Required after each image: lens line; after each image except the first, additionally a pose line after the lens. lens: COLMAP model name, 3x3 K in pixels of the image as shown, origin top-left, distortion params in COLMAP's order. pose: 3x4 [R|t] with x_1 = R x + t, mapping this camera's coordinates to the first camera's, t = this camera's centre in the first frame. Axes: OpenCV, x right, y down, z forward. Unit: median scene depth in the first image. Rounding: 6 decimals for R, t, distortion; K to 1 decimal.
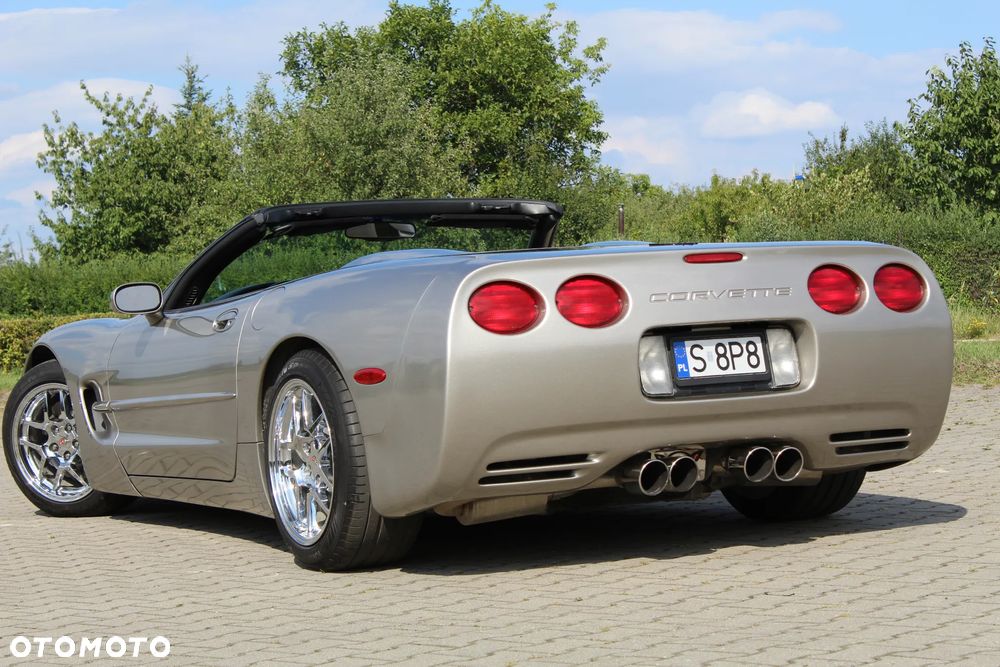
lens RADIAL K [[2419.9, 0, 492.6], [0, 2419.9, 328.3], [0, 0, 1]] dist [0.070999, 0.000000]
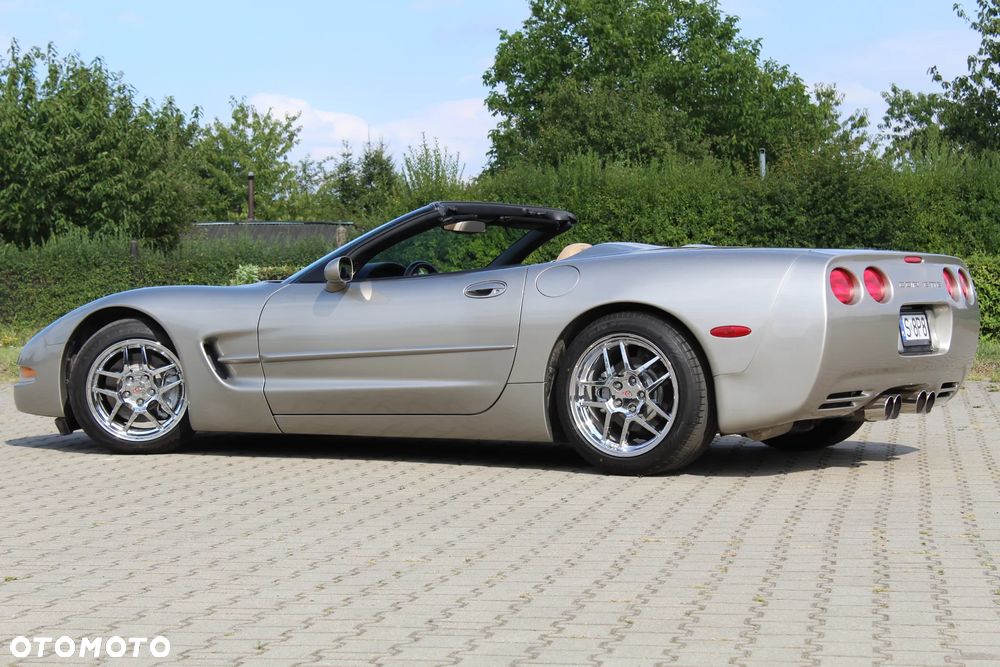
lens RADIAL K [[2419.9, 0, 486.1], [0, 2419.9, 378.1], [0, 0, 1]] dist [0.070999, 0.000000]
pose [[0.853529, 0.026982, 0.520347, -0.145563], [-0.030804, 0.999525, -0.001301, 0.008541], [-0.520134, -0.014919, 0.853954, -0.019159]]
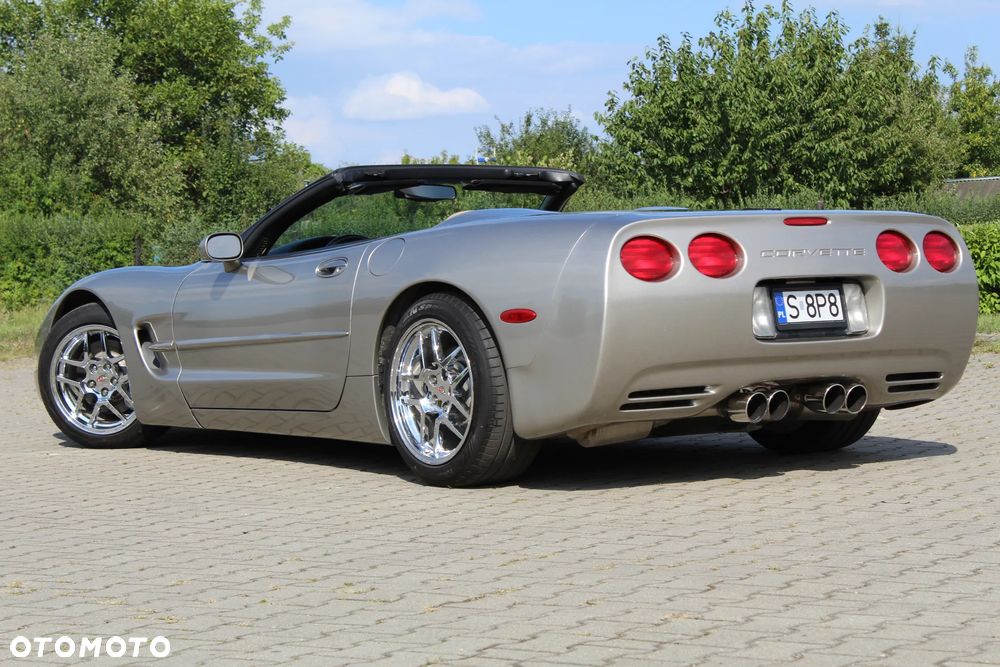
lens RADIAL K [[2419.9, 0, 492.4], [0, 2419.9, 360.3], [0, 0, 1]] dist [0.070999, 0.000000]
pose [[0.987647, 0.018701, 0.155575, -0.039282], [-0.022024, 0.999564, 0.019662, 0.003001], [-0.155139, -0.022845, 0.987628, -0.022221]]
